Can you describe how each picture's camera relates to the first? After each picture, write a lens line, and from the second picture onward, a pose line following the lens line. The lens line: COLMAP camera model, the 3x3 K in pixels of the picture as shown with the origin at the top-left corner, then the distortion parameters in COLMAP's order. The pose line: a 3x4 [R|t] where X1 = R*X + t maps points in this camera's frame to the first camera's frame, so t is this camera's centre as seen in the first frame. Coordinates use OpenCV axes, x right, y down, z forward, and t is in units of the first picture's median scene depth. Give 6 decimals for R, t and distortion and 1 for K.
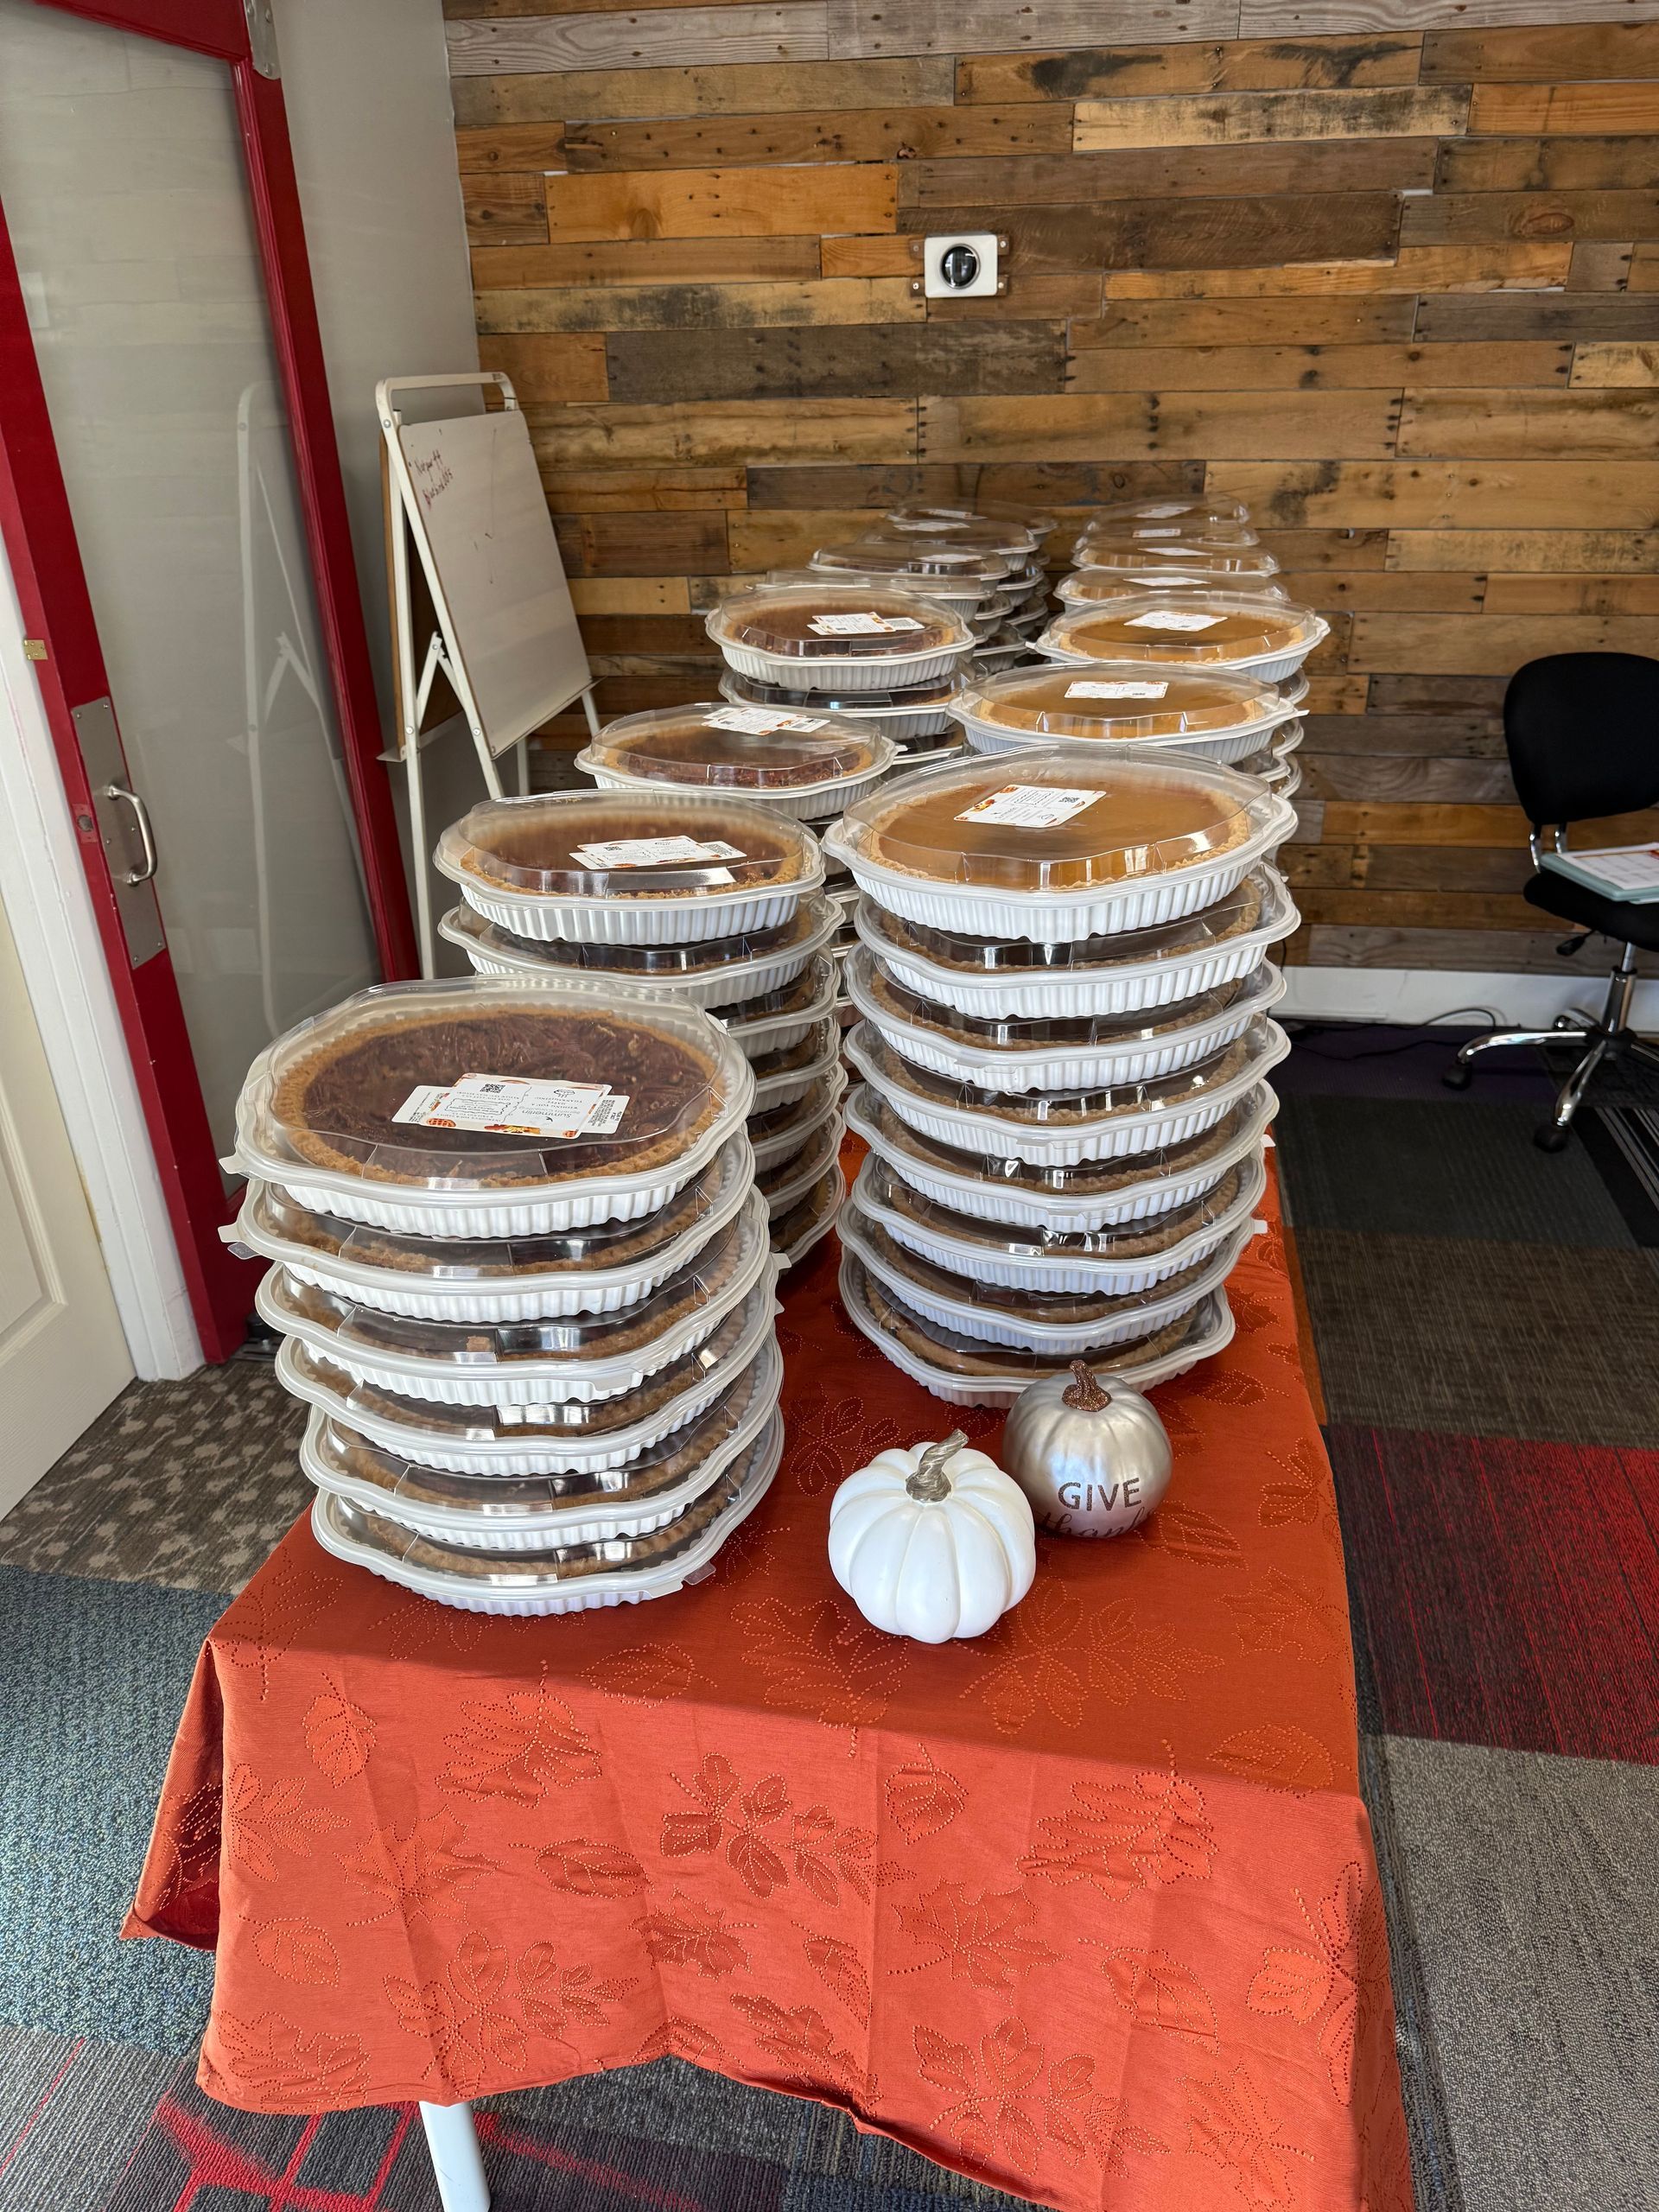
lens RADIAL K [[1548.8, 0, 829.5], [0, 1548.8, 1106.0], [0, 0, 1]] dist [0.041644, -0.055552]
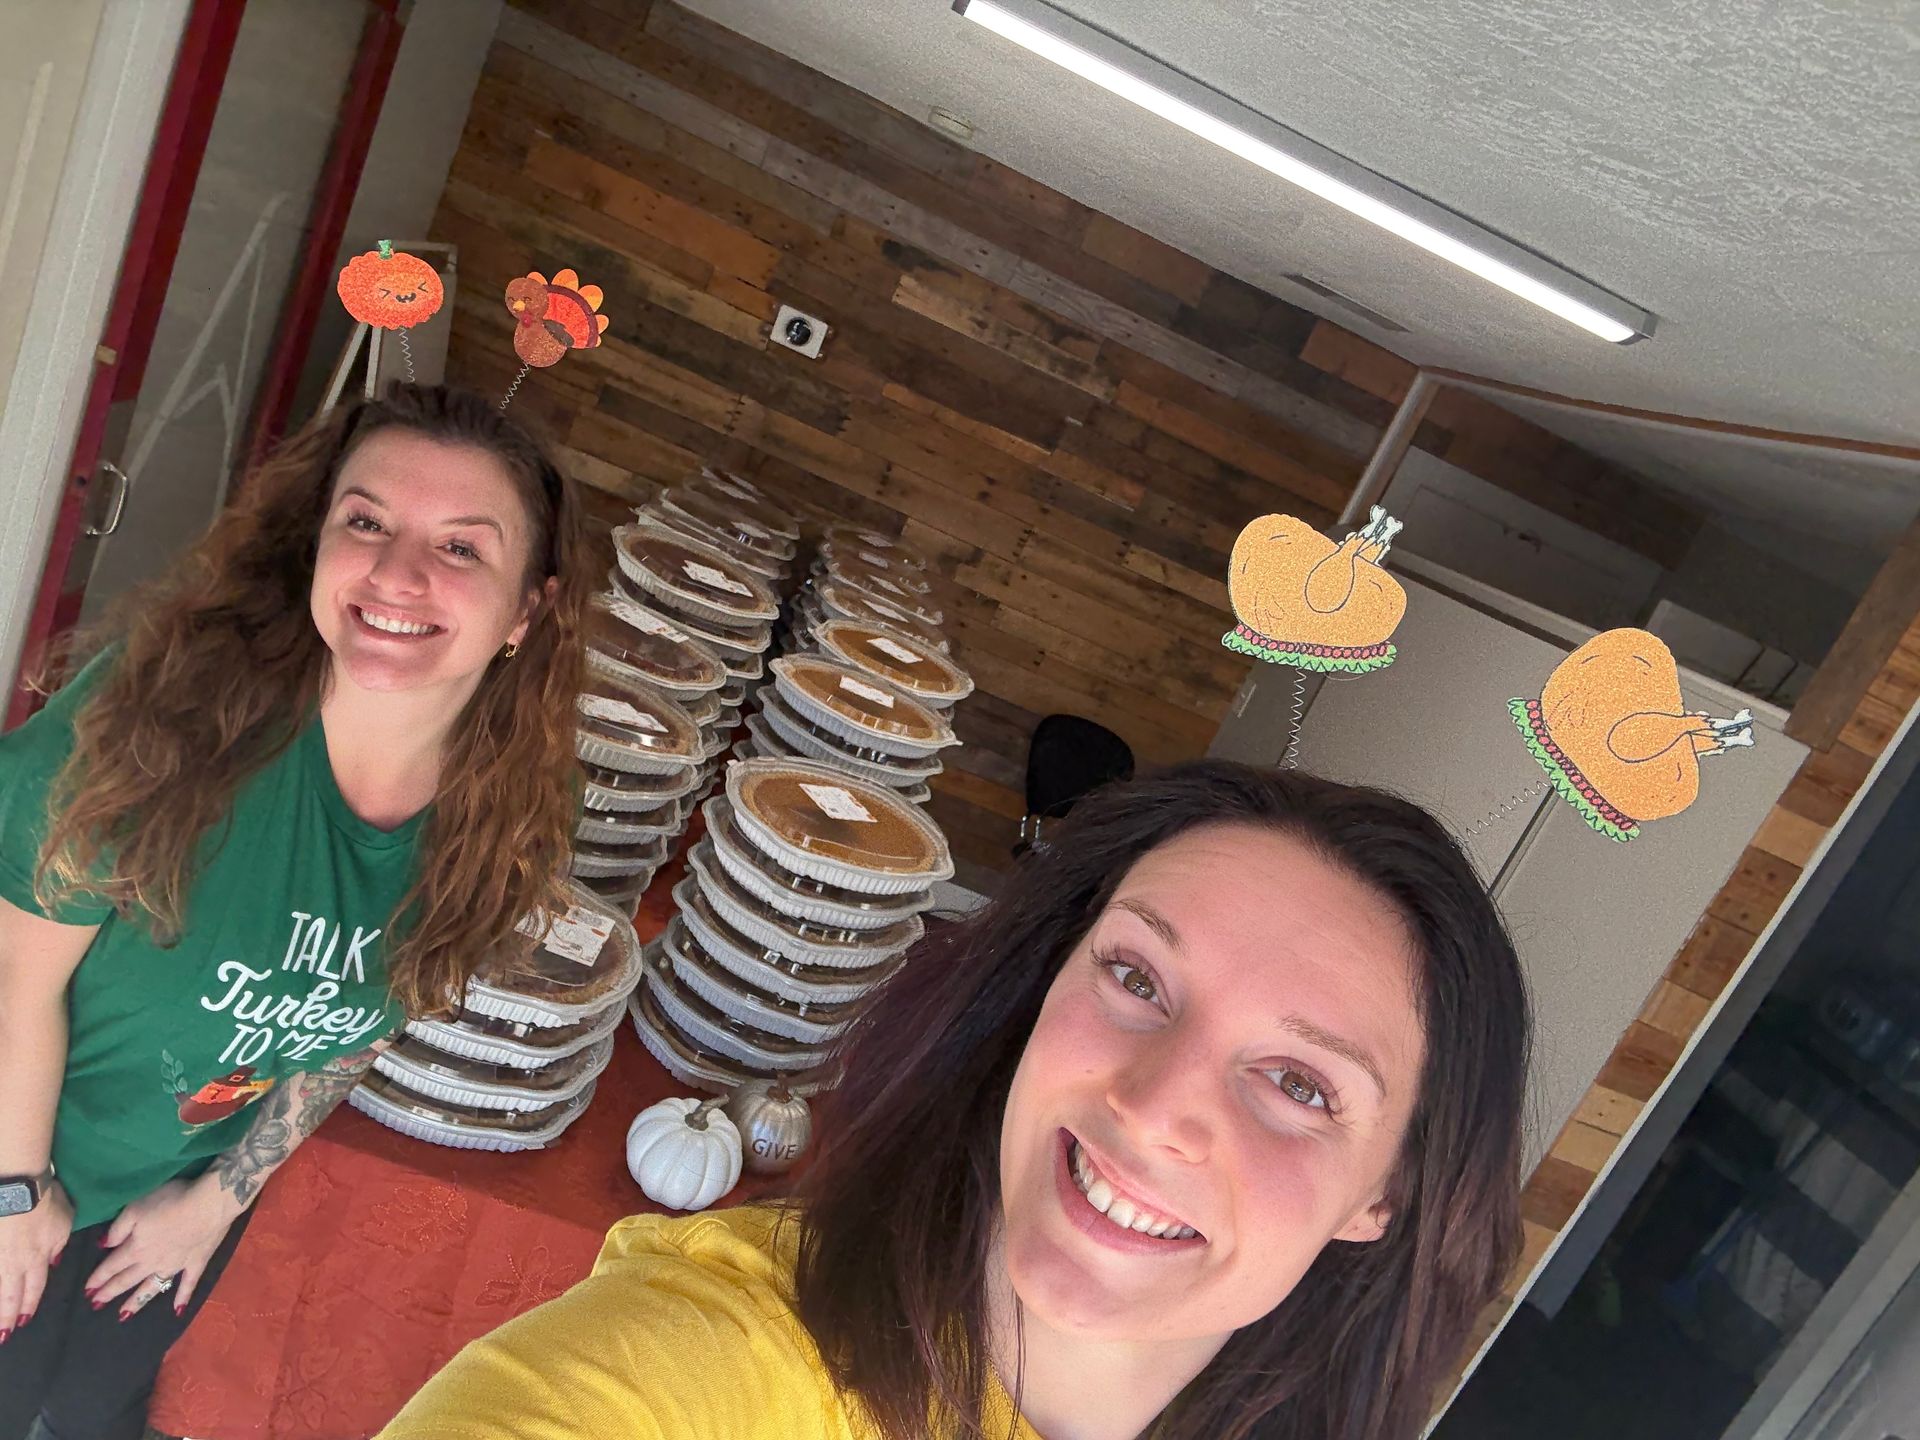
lens RADIAL K [[1344.4, 0, 960.0], [0, 1344.4, 720.0], [0, 0, 1]] dist [0.041644, -0.055552]
pose [[0.867010, 0.334086, 0.369703, -0.148164], [-0.277899, 0.940034, -0.197758, 0.012935], [-0.413602, 0.068718, 0.907861, -0.208081]]
